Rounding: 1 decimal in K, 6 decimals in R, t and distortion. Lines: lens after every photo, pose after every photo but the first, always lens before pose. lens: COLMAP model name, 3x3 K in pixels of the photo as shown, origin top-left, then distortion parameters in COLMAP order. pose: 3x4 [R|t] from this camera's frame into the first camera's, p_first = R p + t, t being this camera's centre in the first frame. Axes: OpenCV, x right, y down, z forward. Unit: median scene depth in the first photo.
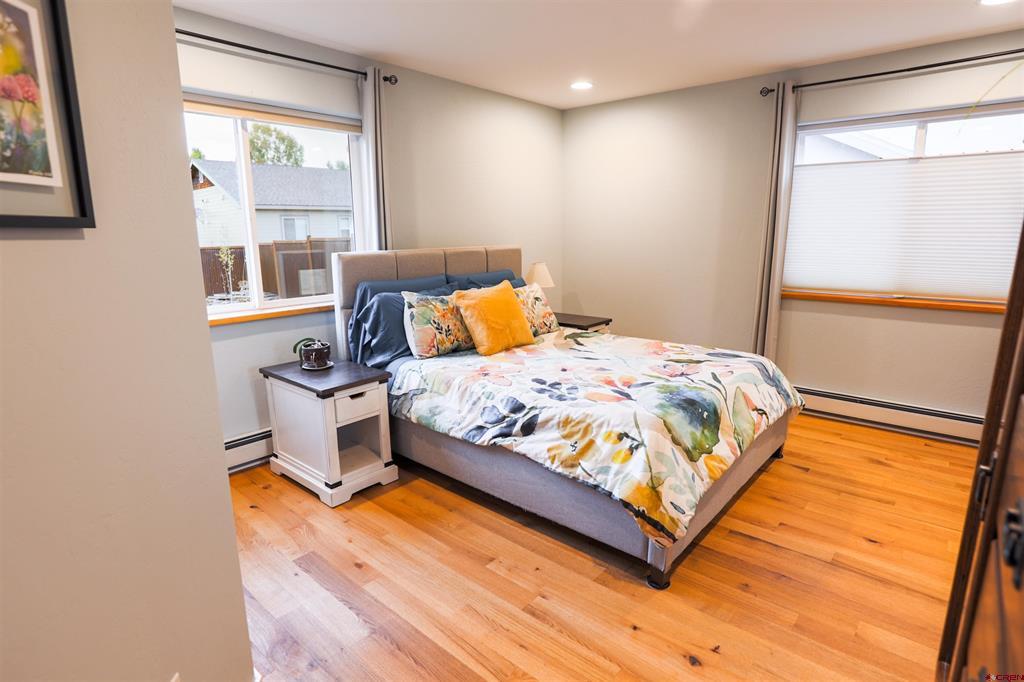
lens RADIAL K [[533.4, 0, 512.0], [0, 533.4, 341.0], [0, 0, 1]] dist [-0.051346, 0.000809]
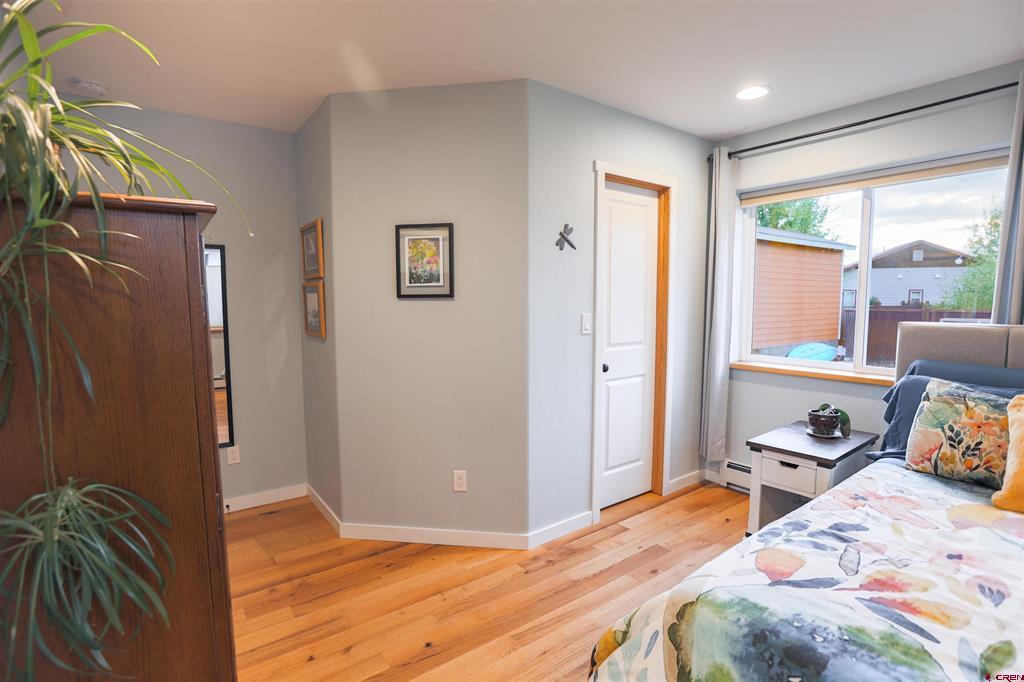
lens RADIAL K [[489.0, 0, 522.6], [0, 489.0, 345.5], [0, 0, 1]] dist [-0.048441, 0.017471]
pose [[-0.194080, 0.099965, -0.975879, 0.684432], [-0.191497, 0.971795, 0.137631, -0.147099], [0.962113, 0.213590, -0.169463, 0.678727]]
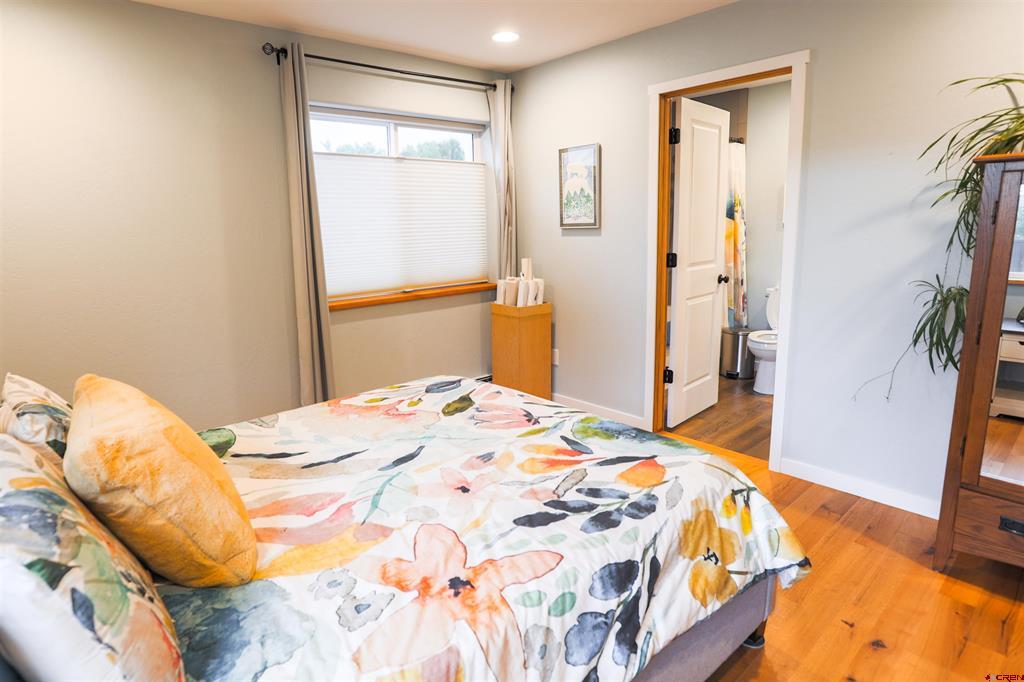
lens RADIAL K [[559.9, 0, 476.5], [0, 559.9, 314.4], [0, 0, 1]] dist [-0.038130, 0.000149]
pose [[0.142131, -0.149679, 0.978466, -0.452716], [0.222240, 0.968090, 0.115809, -0.190548], [-0.964577, 0.200994, 0.170860, 0.941276]]
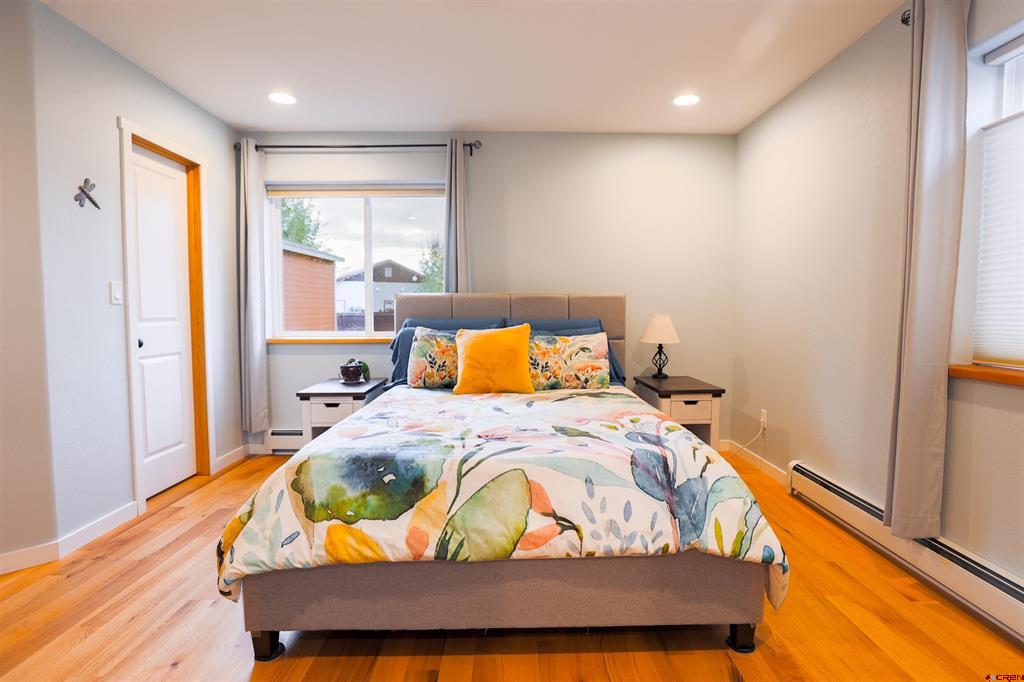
lens RADIAL K [[504.7, 0, 515.0], [0, 504.7, 341.1], [0, 0, 1]] dist [-0.051129, 0.021228]
pose [[0.673446, 0.052003, -0.737405, 0.879977], [-0.152573, 0.985823, -0.069818, -0.025937], [0.723320, 0.159527, 0.671833, 0.546973]]
